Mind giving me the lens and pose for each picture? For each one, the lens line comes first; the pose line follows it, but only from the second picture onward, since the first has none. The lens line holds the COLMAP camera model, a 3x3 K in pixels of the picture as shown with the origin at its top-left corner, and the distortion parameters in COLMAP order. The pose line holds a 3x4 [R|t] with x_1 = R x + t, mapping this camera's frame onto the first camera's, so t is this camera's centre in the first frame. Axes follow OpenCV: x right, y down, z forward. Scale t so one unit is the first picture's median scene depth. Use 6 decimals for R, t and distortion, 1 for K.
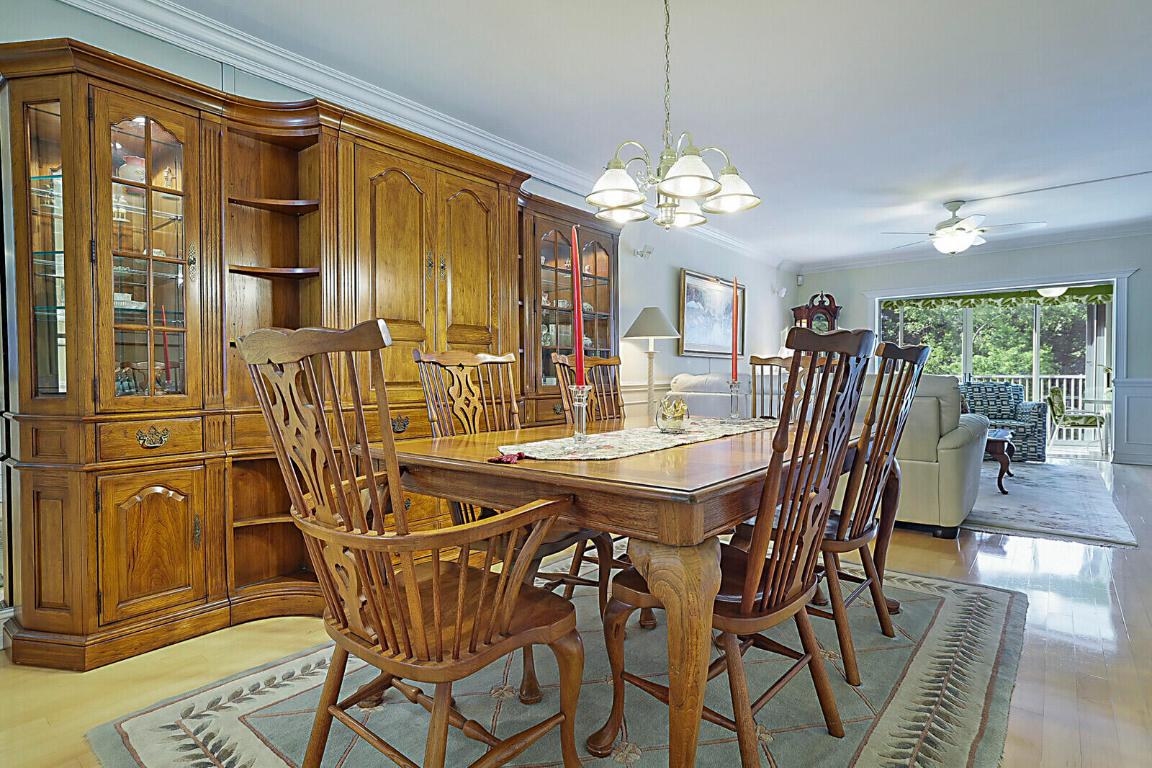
lens RADIAL K [[592.1, 0, 576.0], [0, 592.1, 384.0], [0, 0, 1]] dist [0.001188, 0.000308]
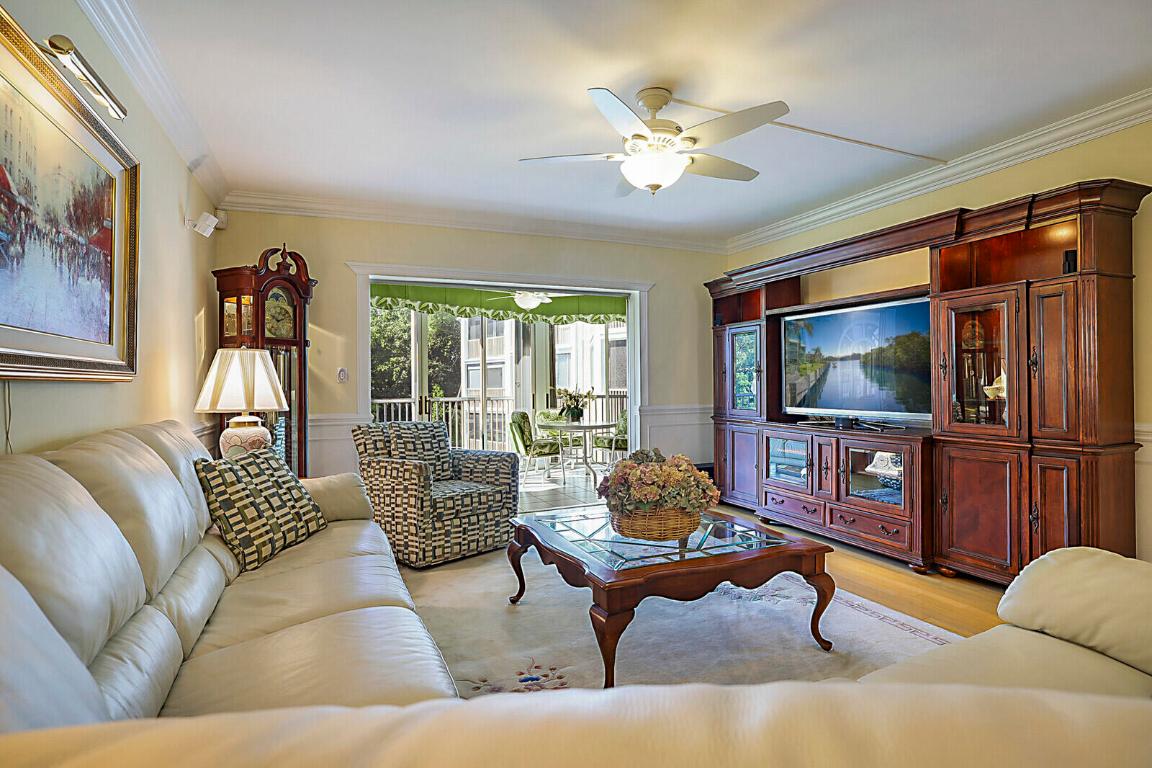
lens RADIAL K [[564.5, 0, 576.0], [0, 564.5, 384.0], [0, 0, 1]] dist [-0.001045, -0.000049]
pose [[0.465371, 0.002339, 0.885113, 0.105036], [0.020259, 0.999706, -0.013293, -0.026145], [-0.884884, 0.024118, 0.465187, 0.559263]]
